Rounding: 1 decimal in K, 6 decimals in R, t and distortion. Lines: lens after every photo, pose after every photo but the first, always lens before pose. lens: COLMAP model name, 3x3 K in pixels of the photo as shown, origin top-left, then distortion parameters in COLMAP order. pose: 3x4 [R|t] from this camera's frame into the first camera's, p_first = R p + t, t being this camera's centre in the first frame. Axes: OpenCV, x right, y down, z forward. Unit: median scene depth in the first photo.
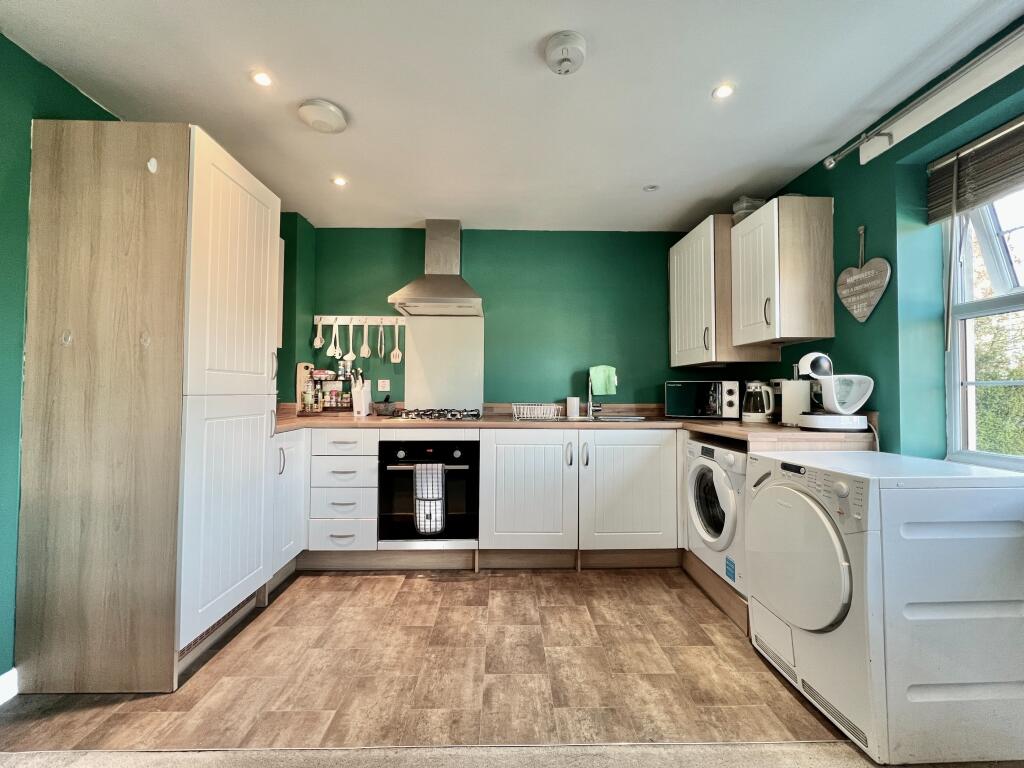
lens RADIAL K [[409.5, 0, 510.3], [0, 409.5, 382.7], [0, 0, 1]] dist [-0.000686, 0.000020]
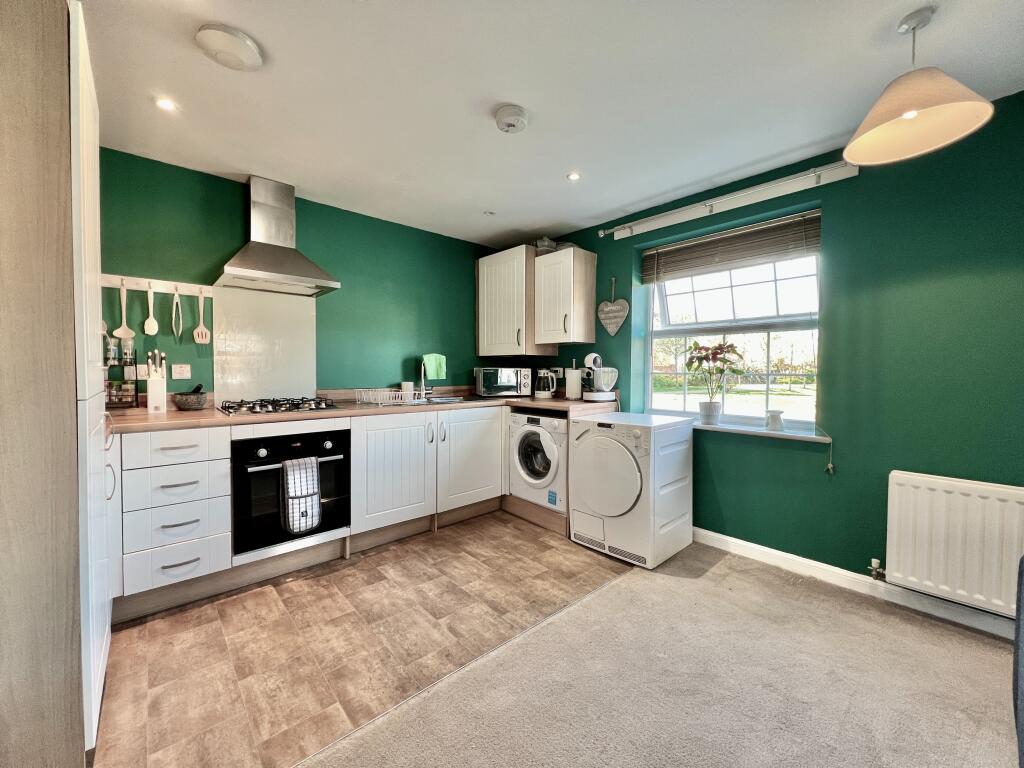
lens RADIAL K [[409.5, 0, 510.3], [0, 409.5, 382.7], [0, 0, 1]] dist [-0.000686, 0.000020]
pose [[0.759901, -0.021869, 0.649670, -0.439178], [-0.015506, 0.998540, 0.051749, -0.029477], [-0.649853, -0.049398, 0.758453, -0.005379]]
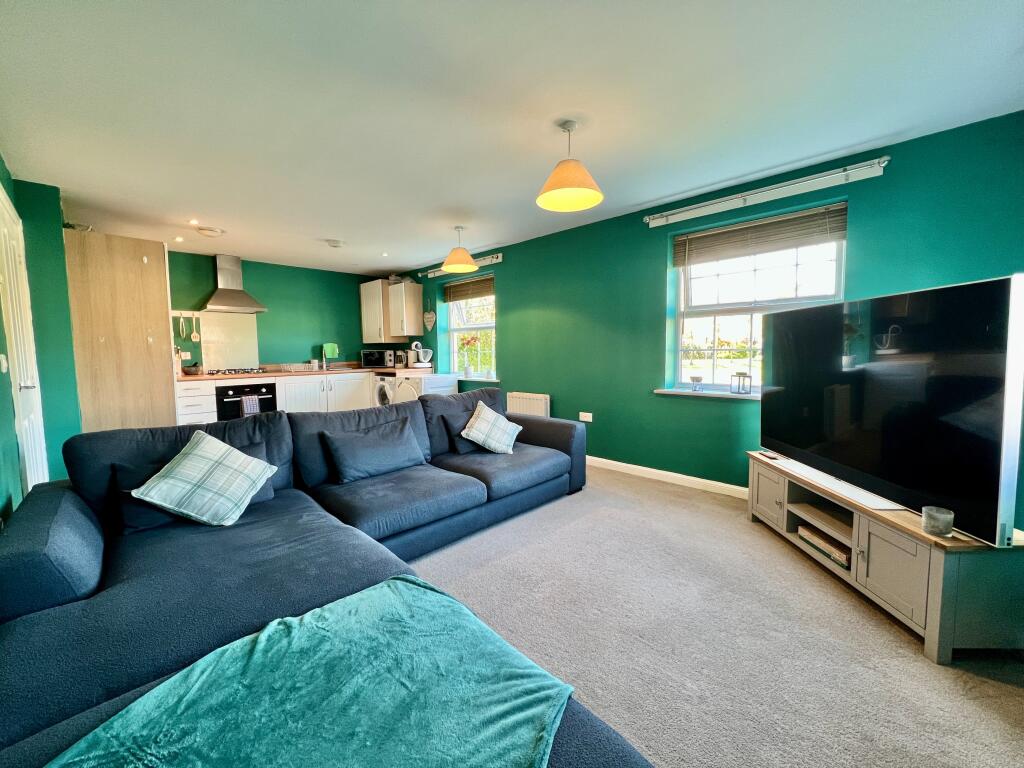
lens RADIAL K [[409.5, 0, 510.3], [0, 409.5, 382.7], [0, 0, 1]] dist [-0.000686, 0.000020]
pose [[0.714554, -0.070216, 0.696048, -0.669118], [0.000933, 0.995045, 0.099420, -0.058295], [-0.699580, -0.070391, 0.711079, -1.264157]]
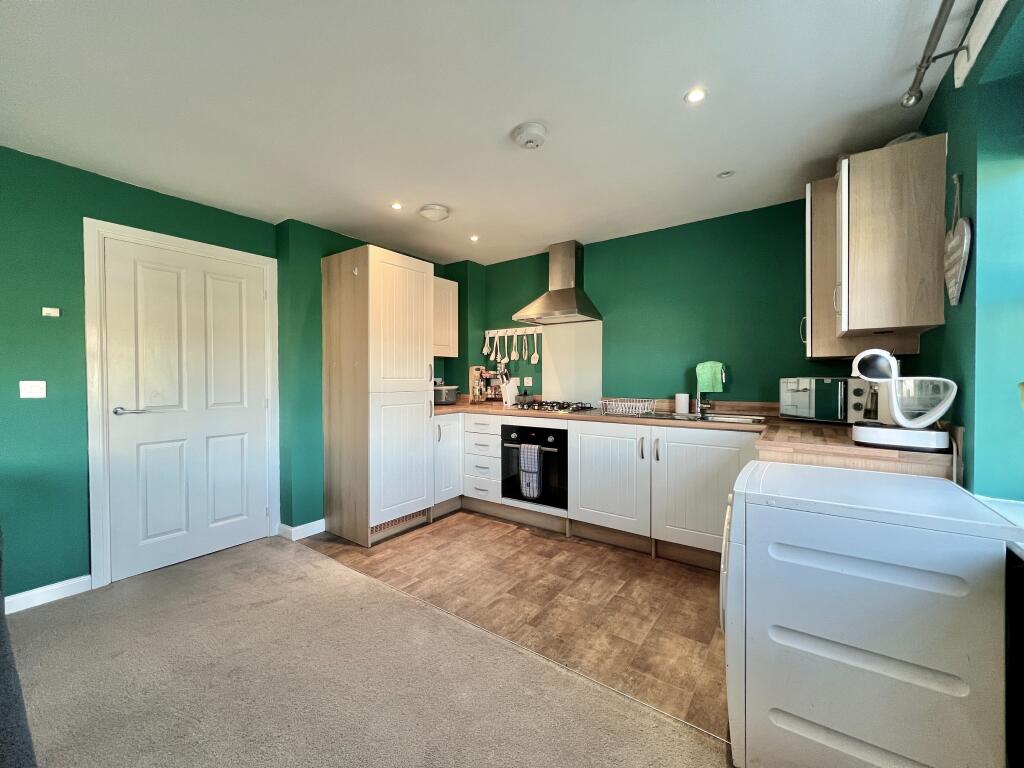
lens RADIAL K [[409.5, 0, 510.3], [0, 409.5, 382.7], [0, 0, 1]] dist [-0.000686, 0.000020]
pose [[0.798744, 0.001904, -0.601668, 0.533287], [0.019430, 0.999392, 0.028957, -0.036325], [0.601357, -0.034819, 0.798222, -0.063618]]
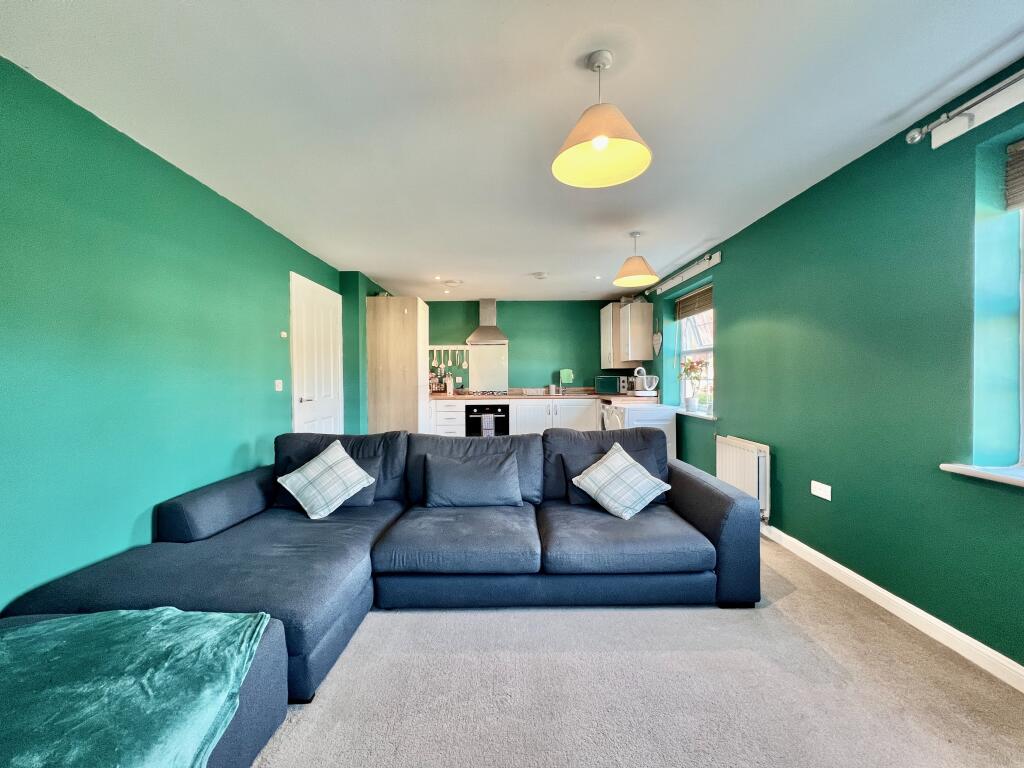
lens RADIAL K [[409.5, 0, 510.3], [0, 409.5, 382.7], [0, 0, 1]] dist [-0.000686, 0.000020]
pose [[0.999905, -0.011483, -0.007639, -0.051240], [0.011765, 0.999211, 0.037925, -0.067108], [0.007197, -0.038011, 0.999251, -1.313211]]
